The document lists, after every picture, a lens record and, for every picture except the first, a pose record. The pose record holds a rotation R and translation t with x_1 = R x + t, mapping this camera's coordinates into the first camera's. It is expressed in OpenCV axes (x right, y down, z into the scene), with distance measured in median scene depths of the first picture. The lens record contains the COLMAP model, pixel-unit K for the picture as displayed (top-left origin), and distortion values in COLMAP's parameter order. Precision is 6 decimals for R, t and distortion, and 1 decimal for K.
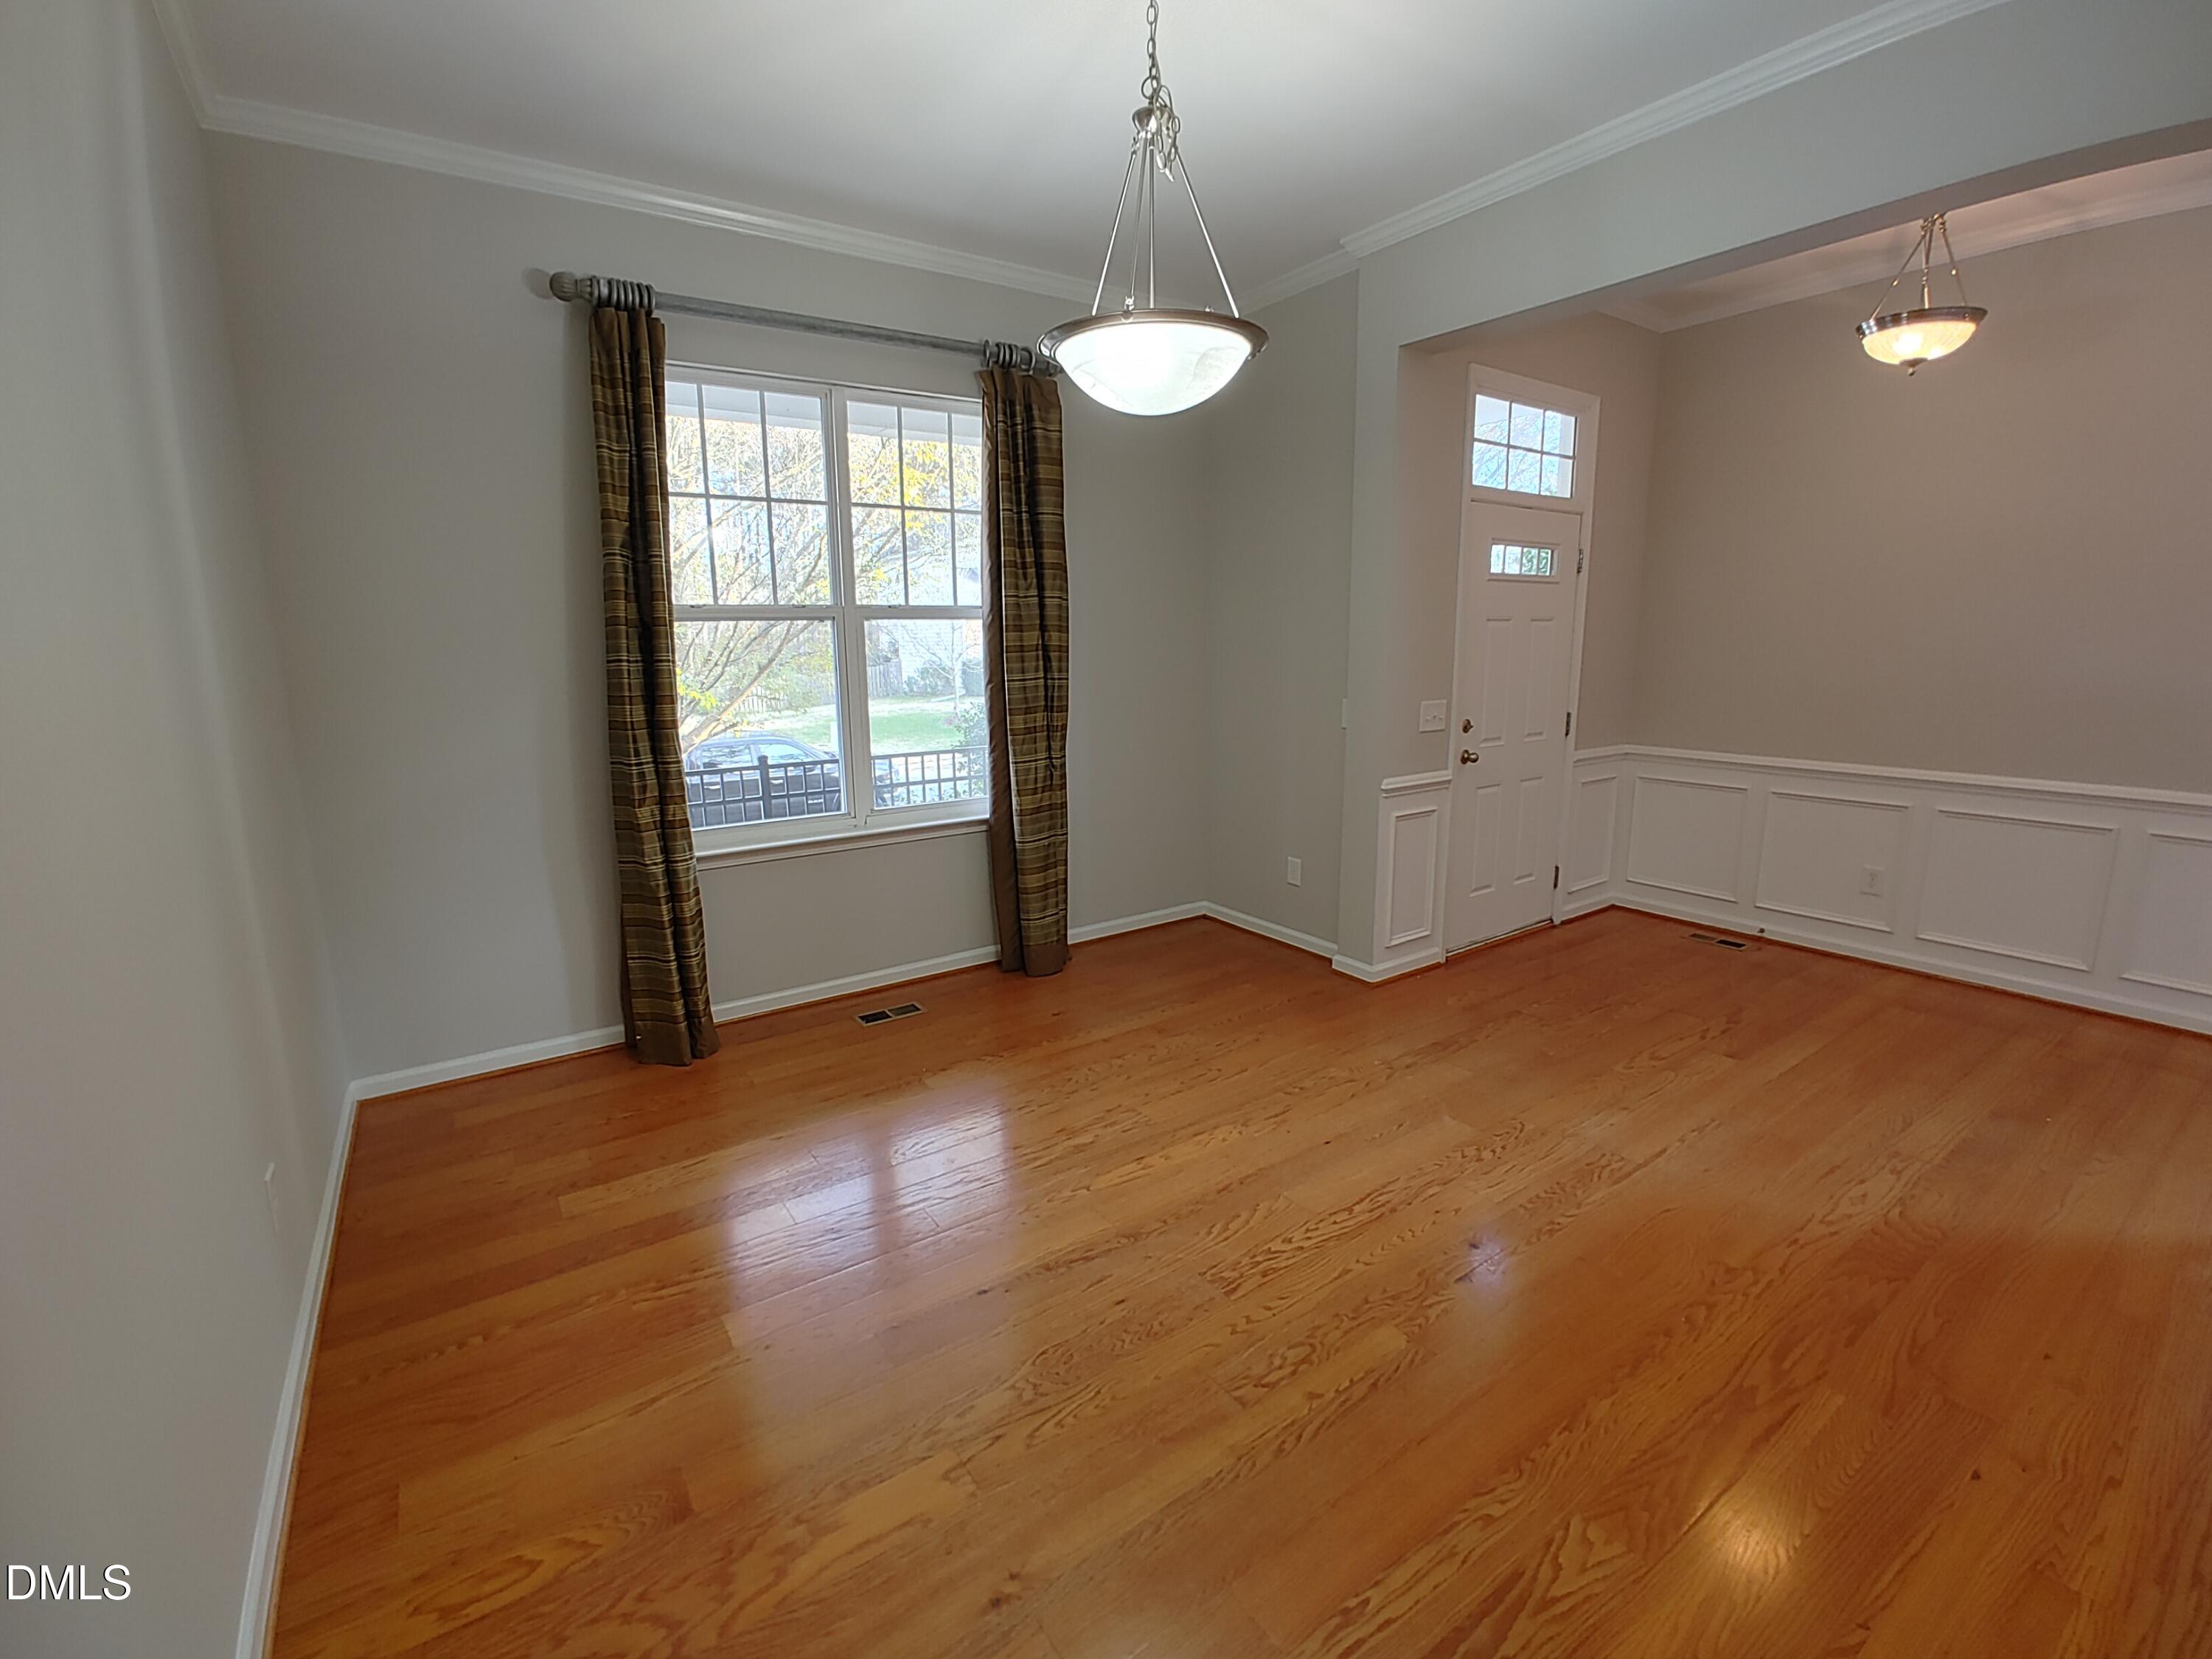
lens RADIAL K [[961.6, 0, 1103.6], [0, 961.6, 823.3], [0, 0, 1]] dist [-0.018368, 0.000575]
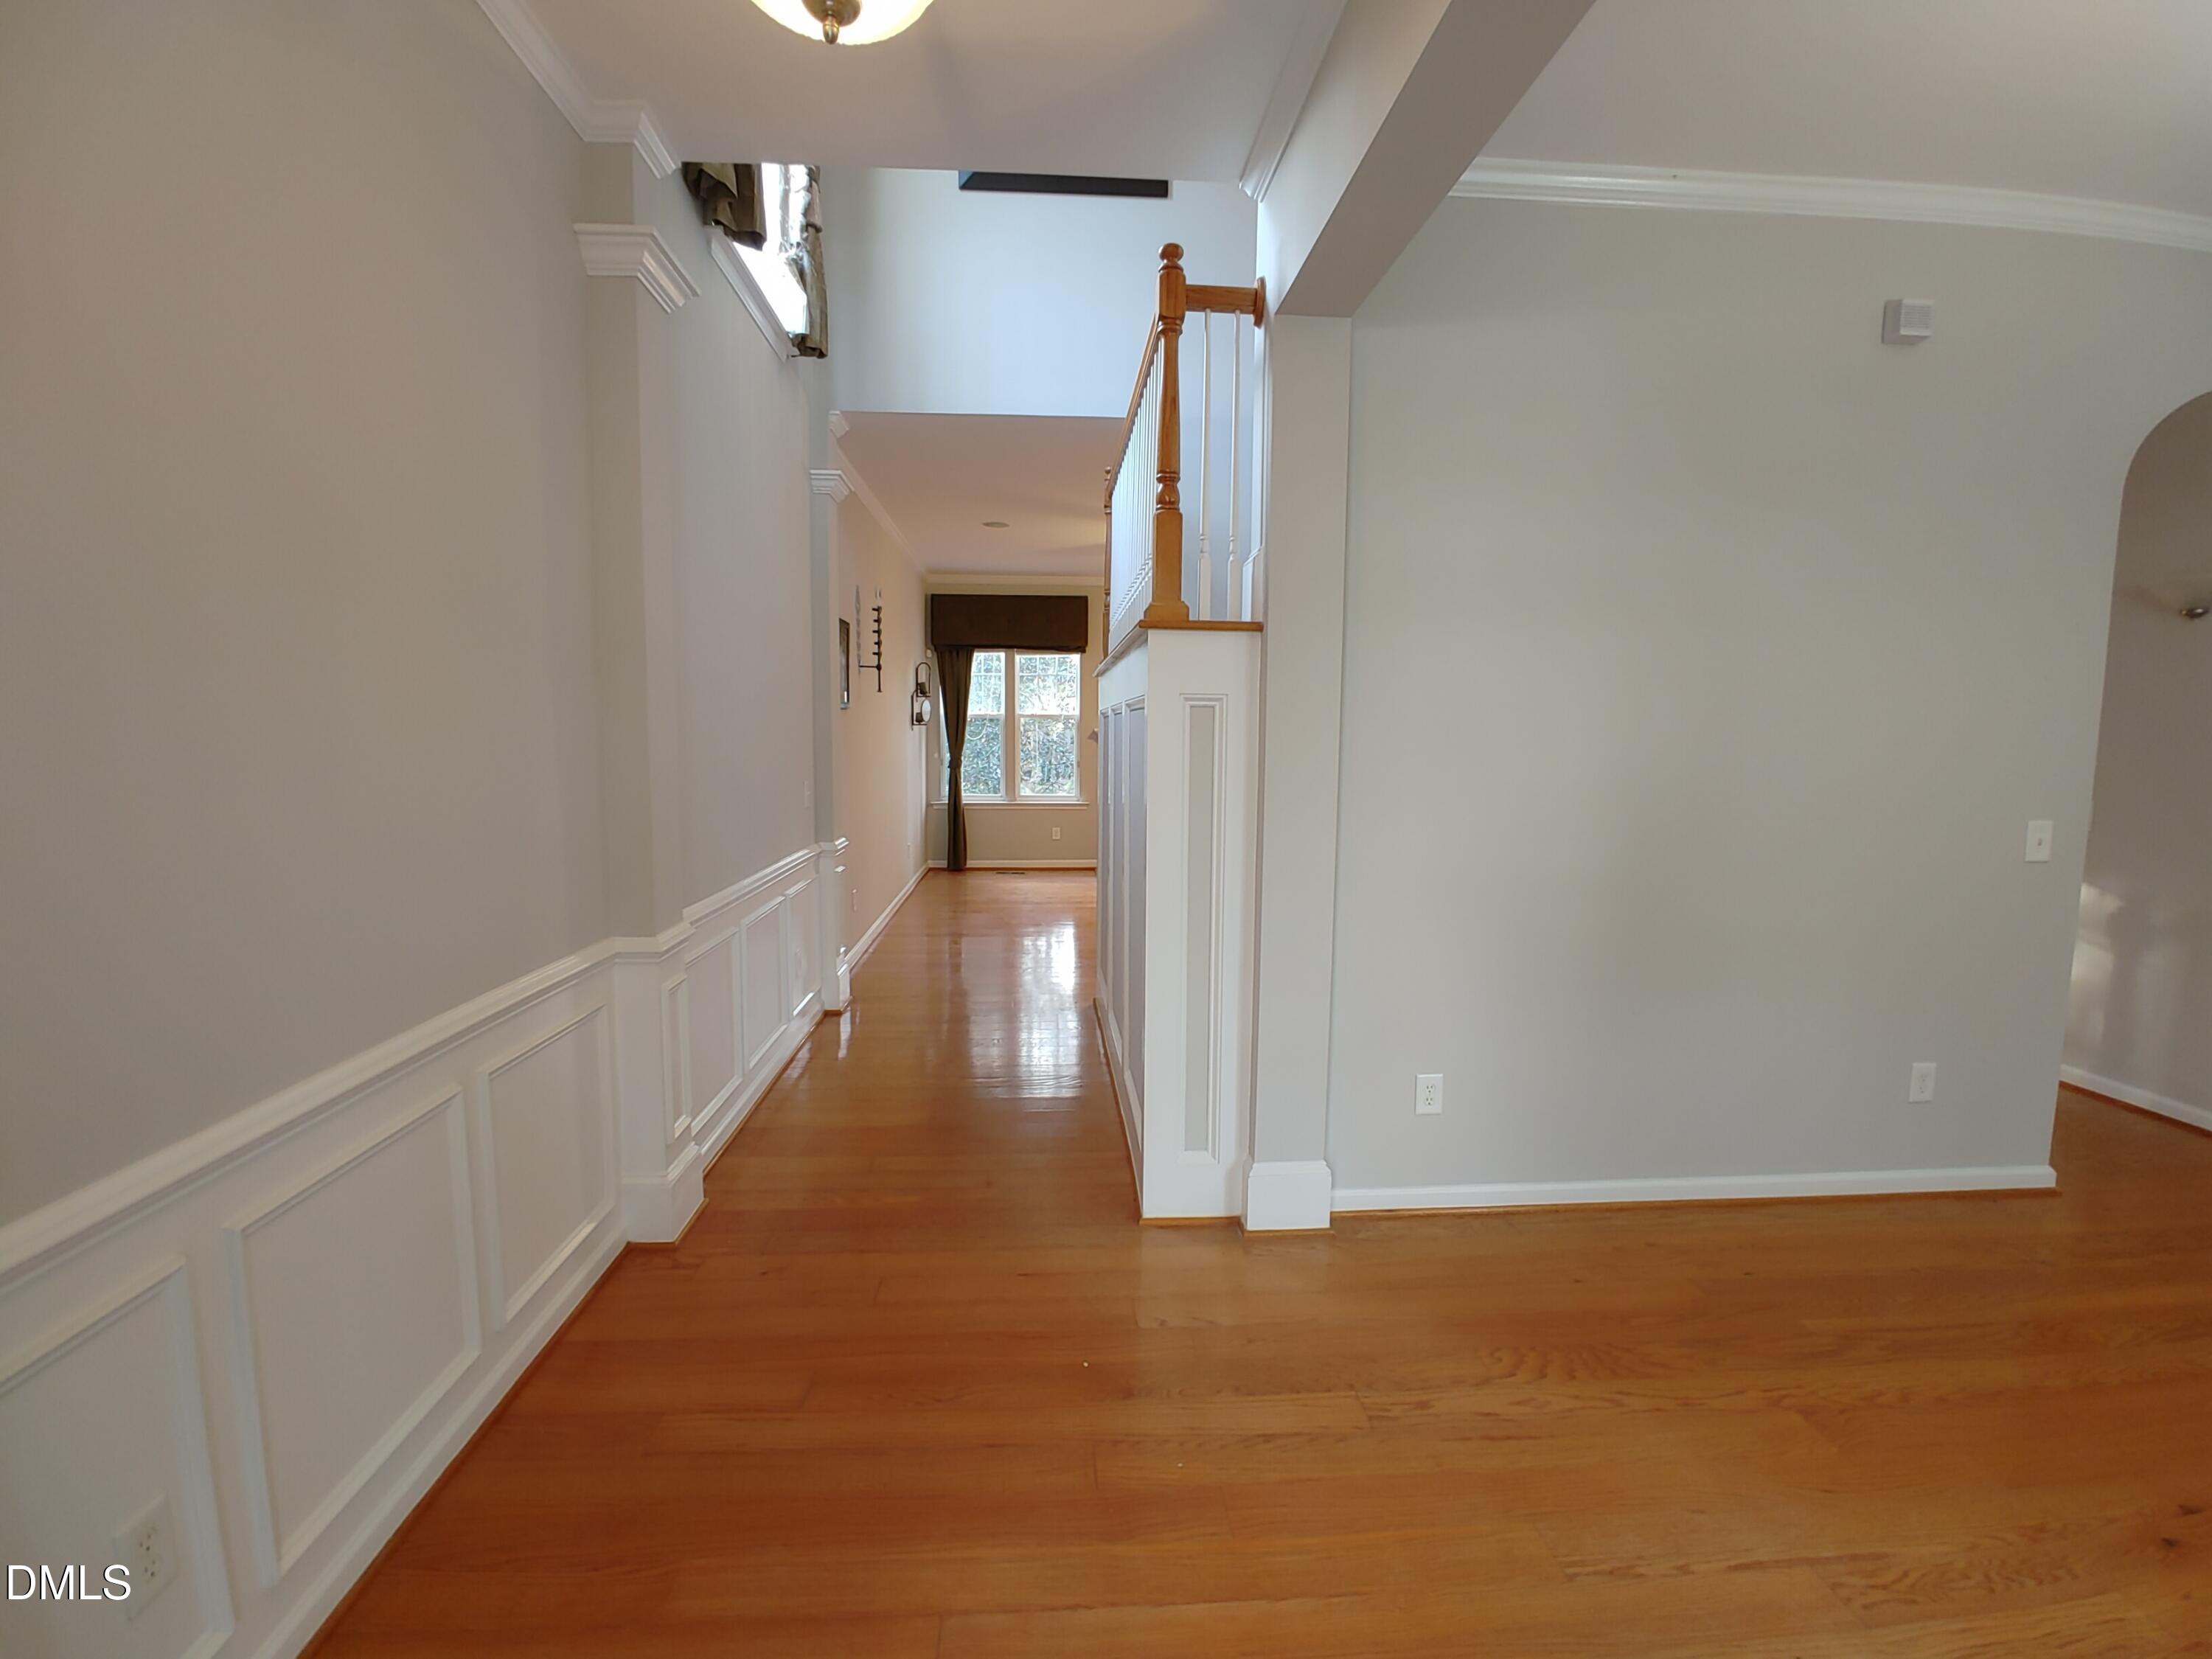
lens RADIAL K [[963.5, 0, 1093.0], [0, 963.5, 824.2], [0, 0, 1]] dist [-0.016647, 0.000802]
pose [[-0.859708, -0.044922, 0.508807, 0.684875], [0.099383, 0.962377, 0.252889, -0.320356], [-0.501025, 0.267978, -0.822899, 1.646640]]
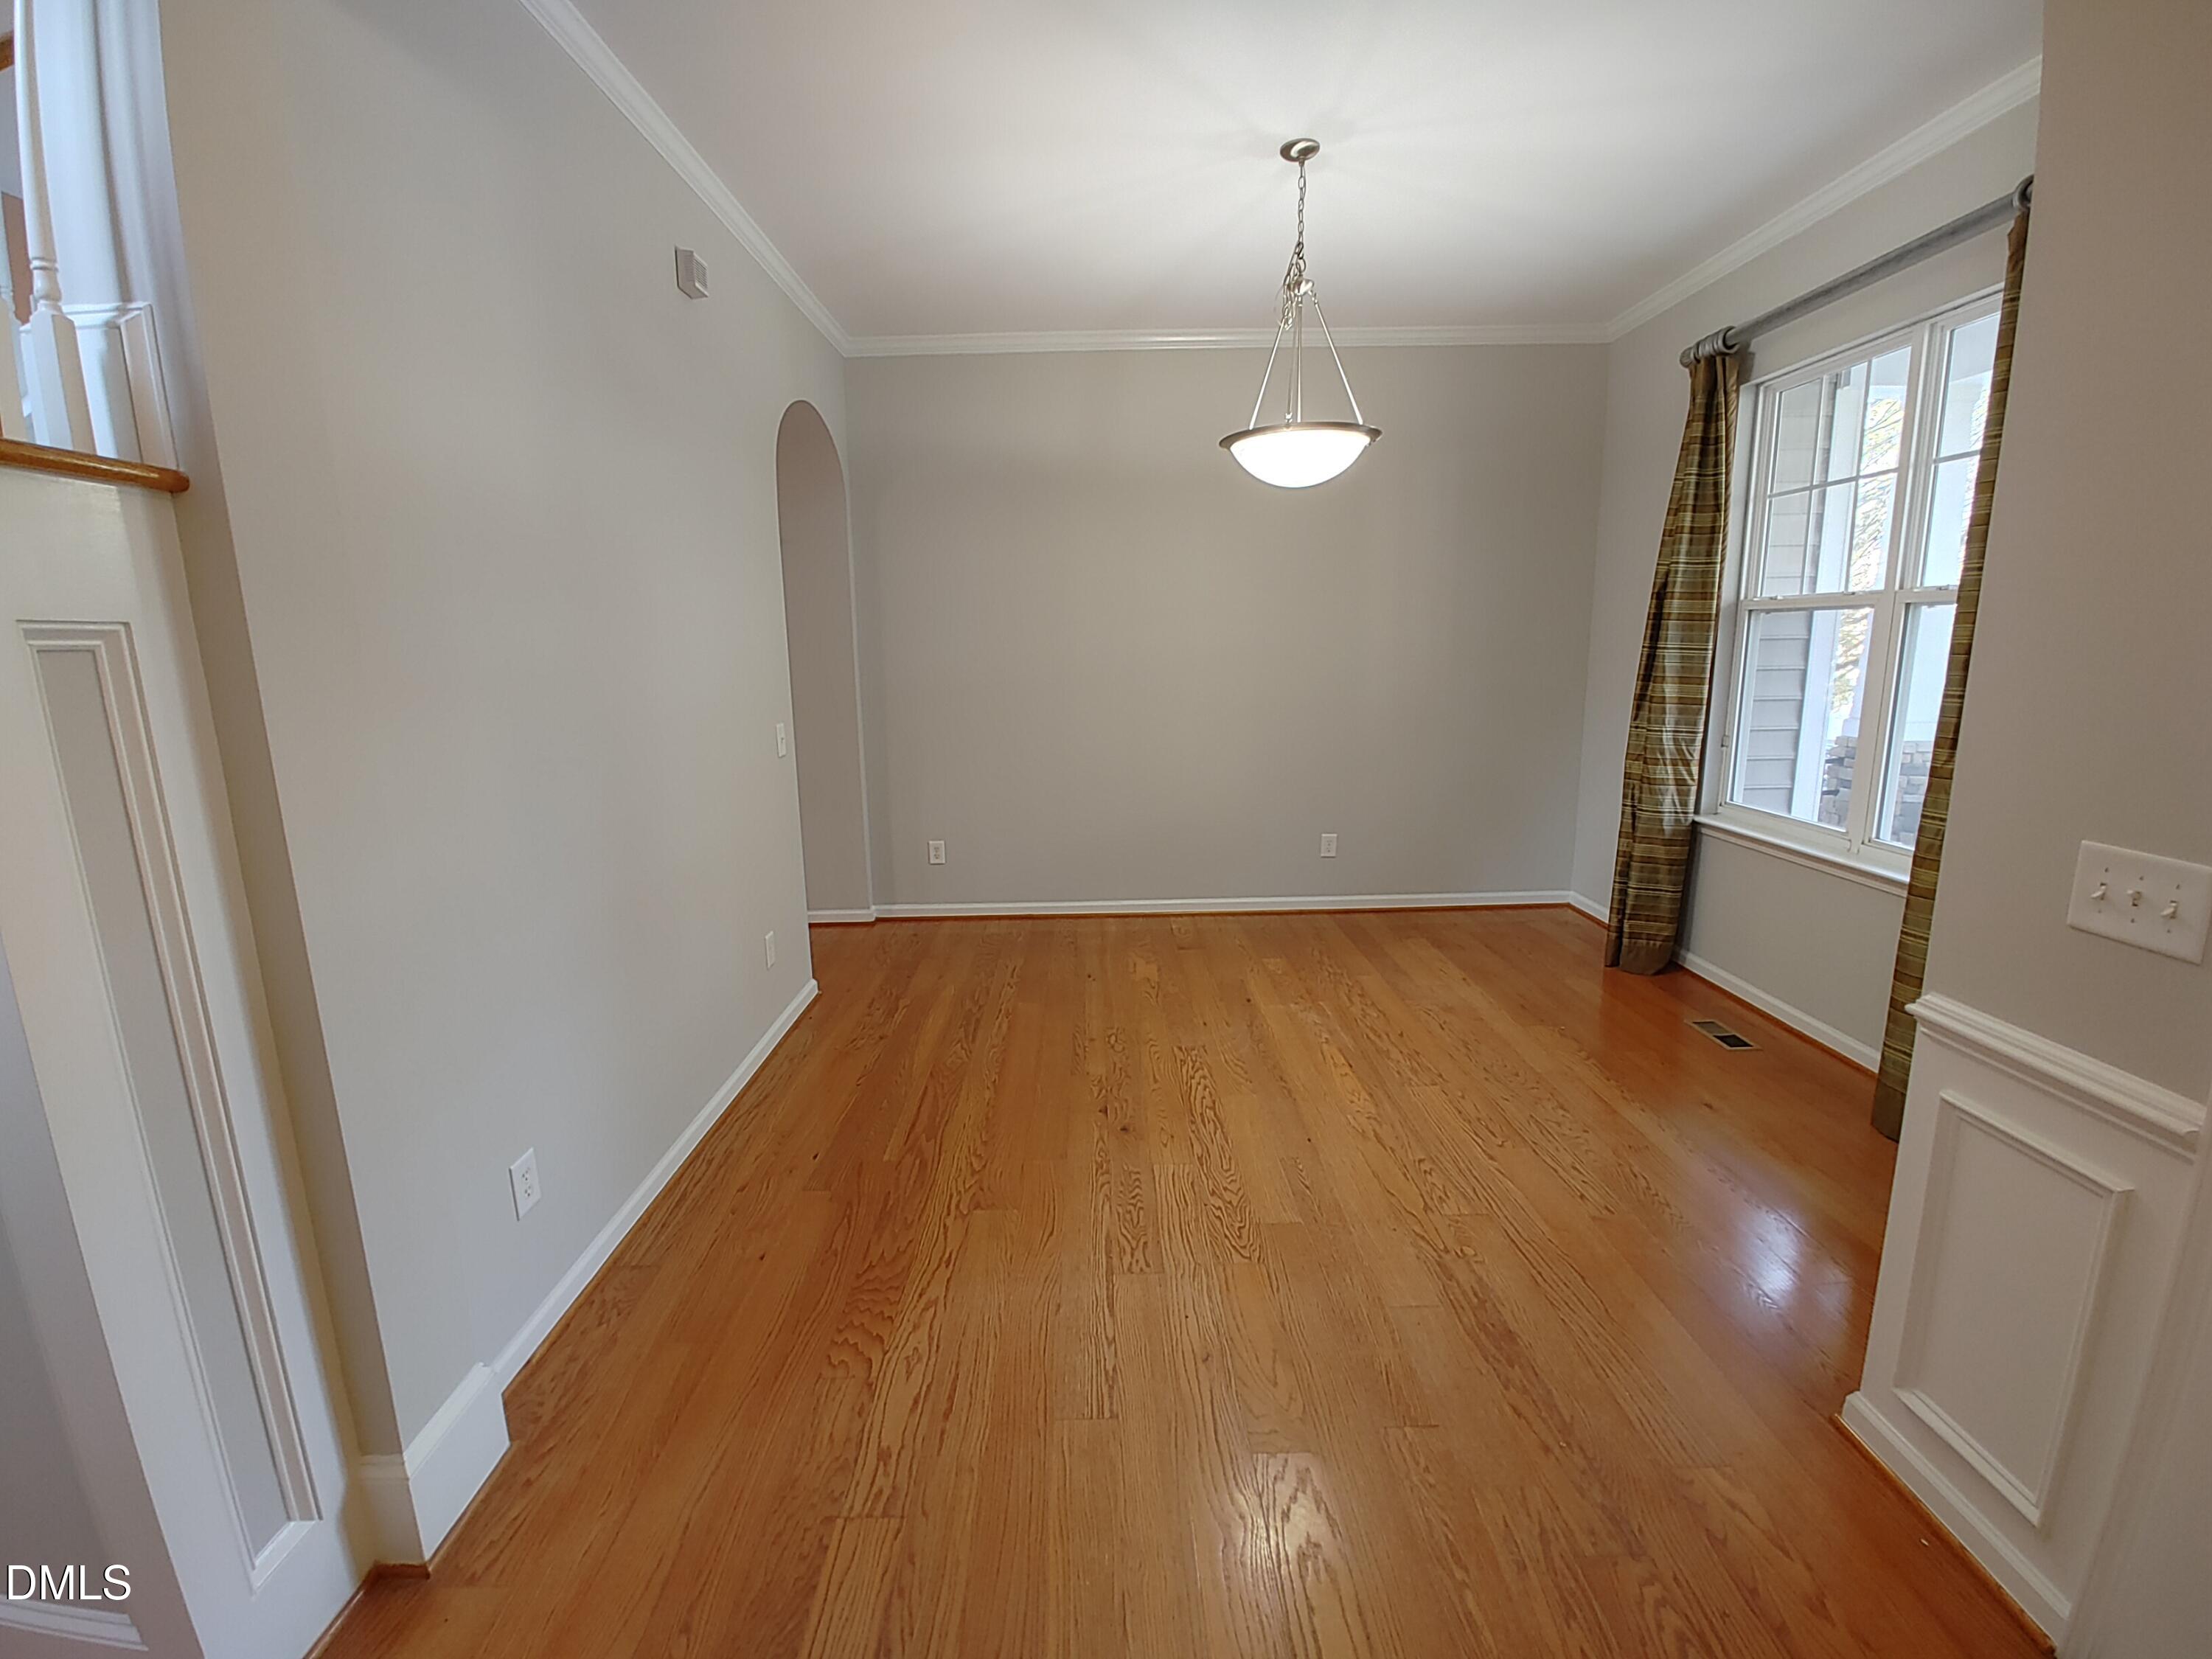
lens RADIAL K [[961.6, 0, 1103.6], [0, 961.6, 823.3], [0, 0, 1]] dist [-0.018368, 0.000575]
pose [[-0.558958, 0.179643, -0.809502, 1.212264], [-0.127146, 0.946136, 0.297759, -0.284830], [0.819390, 0.269360, -0.506010, 1.343651]]
